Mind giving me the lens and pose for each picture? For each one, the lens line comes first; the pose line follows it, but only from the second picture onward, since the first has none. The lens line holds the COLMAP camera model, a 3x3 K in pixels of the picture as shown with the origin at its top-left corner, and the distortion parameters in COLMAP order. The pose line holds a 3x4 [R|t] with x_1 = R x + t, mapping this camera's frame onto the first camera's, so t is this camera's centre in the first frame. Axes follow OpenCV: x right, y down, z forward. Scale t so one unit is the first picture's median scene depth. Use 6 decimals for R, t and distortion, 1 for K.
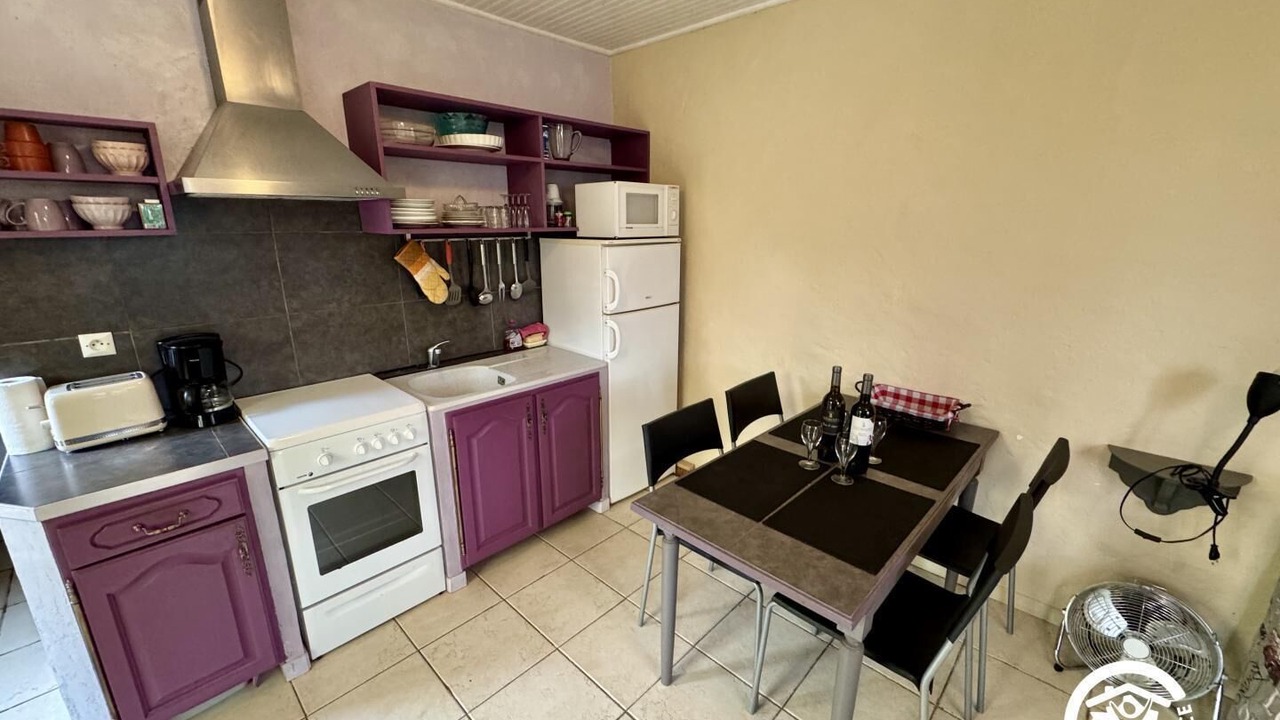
lens RADIAL K [[507.9, 0, 639.8], [0, 507.9, 359.2], [0, 0, 1]] dist [-0.003953, 0.000225]
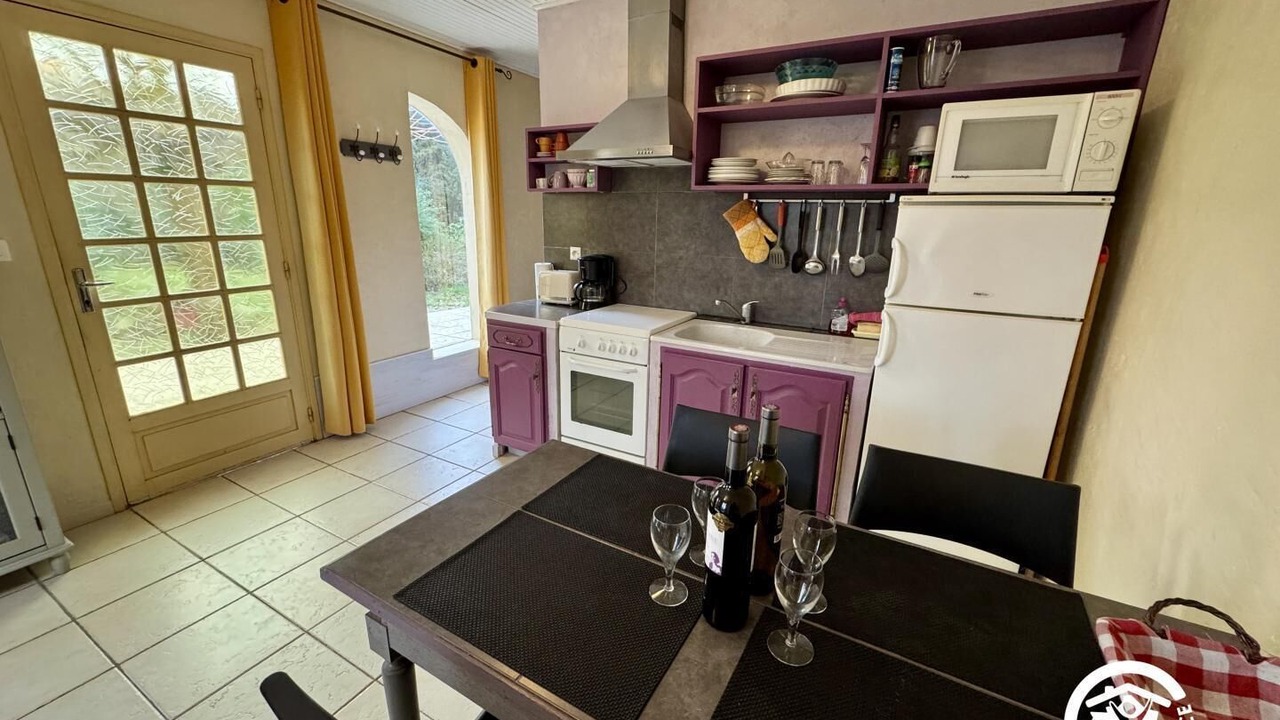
lens RADIAL K [[507.9, 0, 640.3], [0, 507.9, 357.5], [0, 0, 1]] dist [-0.003953, 0.000225]
pose [[0.253454, 0.261504, -0.931331, 0.654880], [-0.273183, 0.942928, 0.190416, -0.072406], [0.927972, 0.206162, 0.310427, 0.600183]]
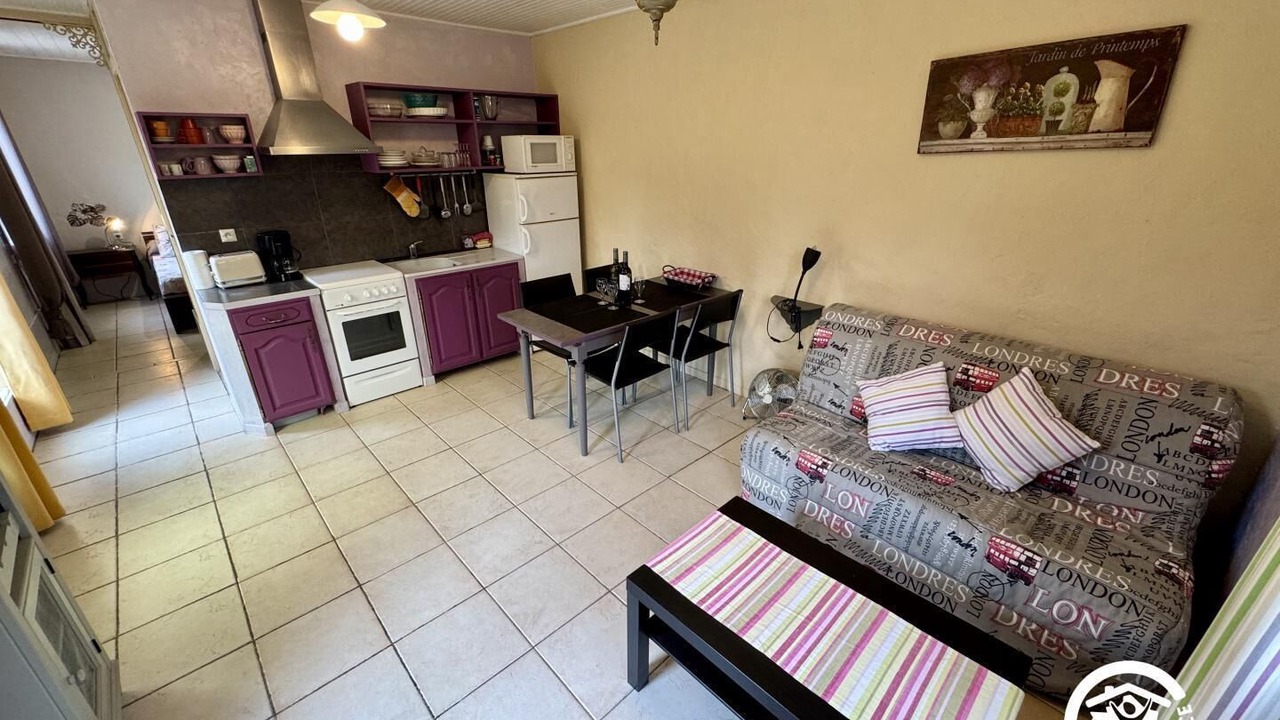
lens RADIAL K [[507.9, 0, 639.9], [0, 507.9, 358.8], [0, 0, 1]] dist [-0.003953, 0.000225]
pose [[0.998789, 0.013707, -0.047251, 0.470833], [-0.007254, 0.990938, 0.134127, 0.135564], [0.048662, -0.133622, 0.989837, -0.719981]]
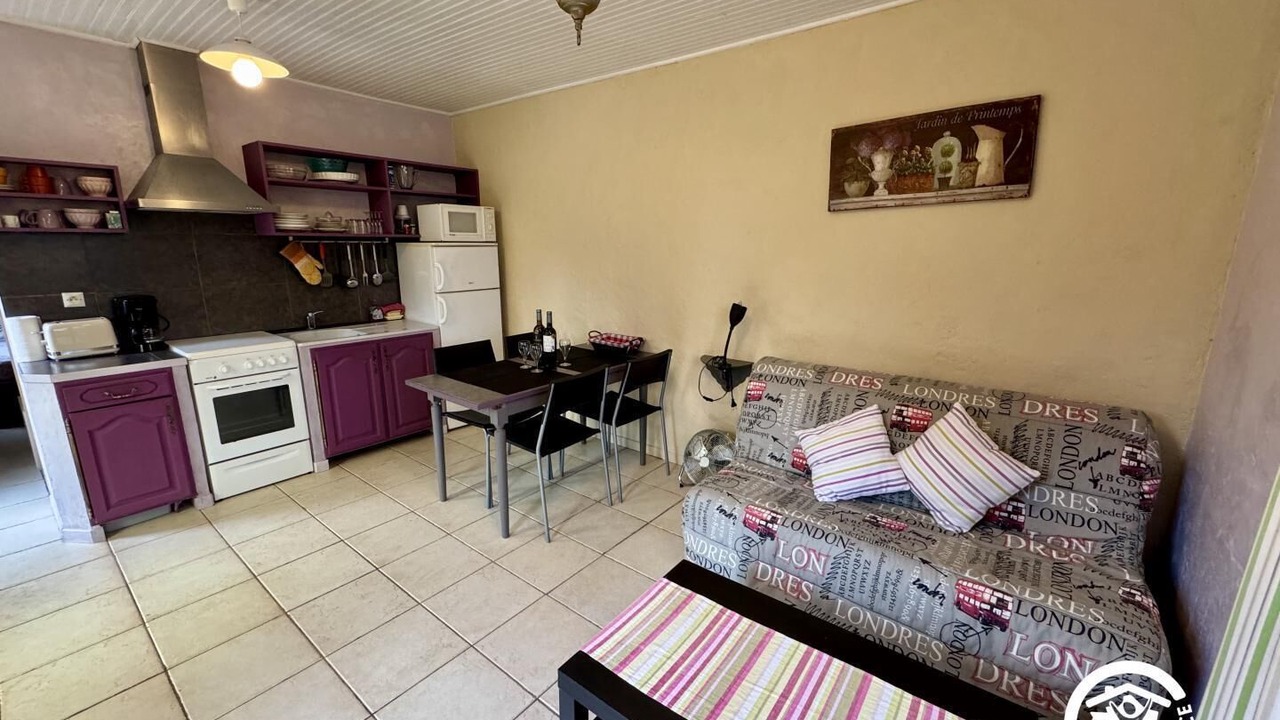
lens RADIAL K [[507.9, 0, 640.1], [0, 507.9, 358.8], [0, 0, 1]] dist [-0.003953, 0.000225]
pose [[0.994916, -0.017430, 0.099191, 0.463322], [0.021579, 0.998930, -0.040913, 0.218492], [-0.098372, 0.042845, 0.994227, -0.637596]]
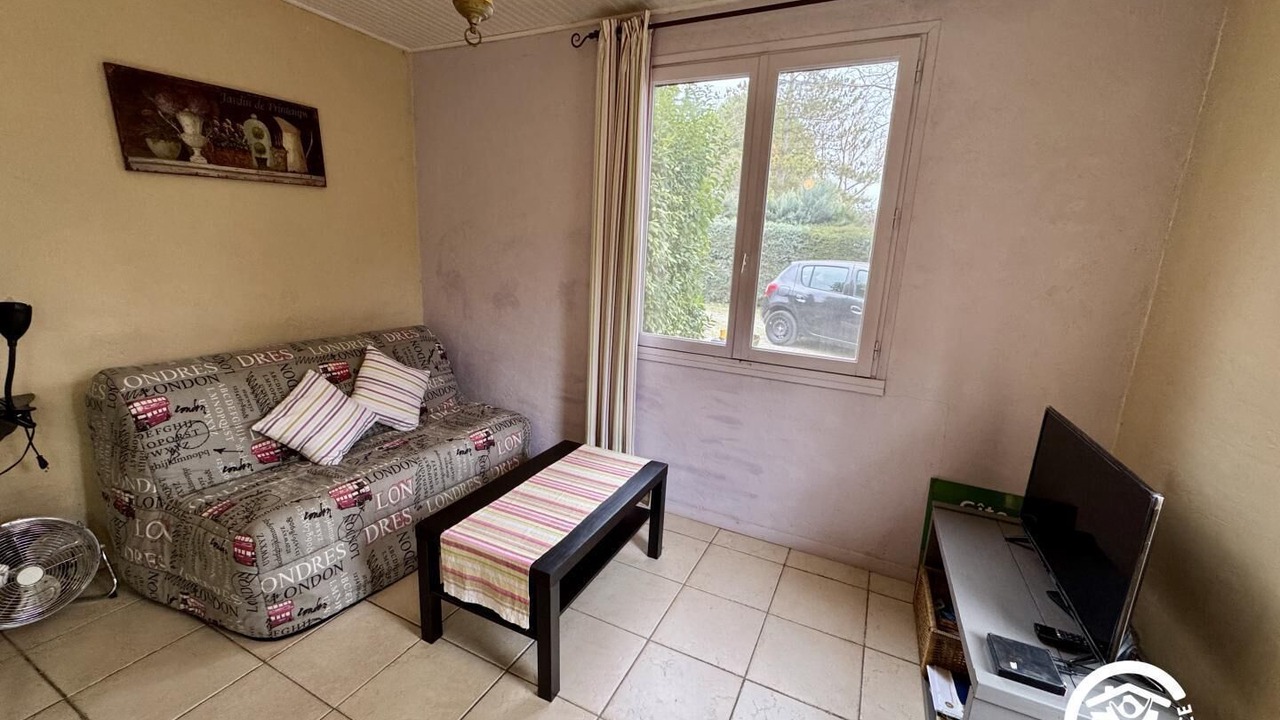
lens RADIAL K [[507.9, 0, 636.8], [0, 507.9, 358.4], [0, 0, 1]] dist [-0.003953, 0.000225]
pose [[-0.295321, -0.220889, 0.929512, -0.226869], [0.201834, 0.936524, 0.286681, 0.076808], [-0.933835, 0.272271, -0.231992, -0.057560]]
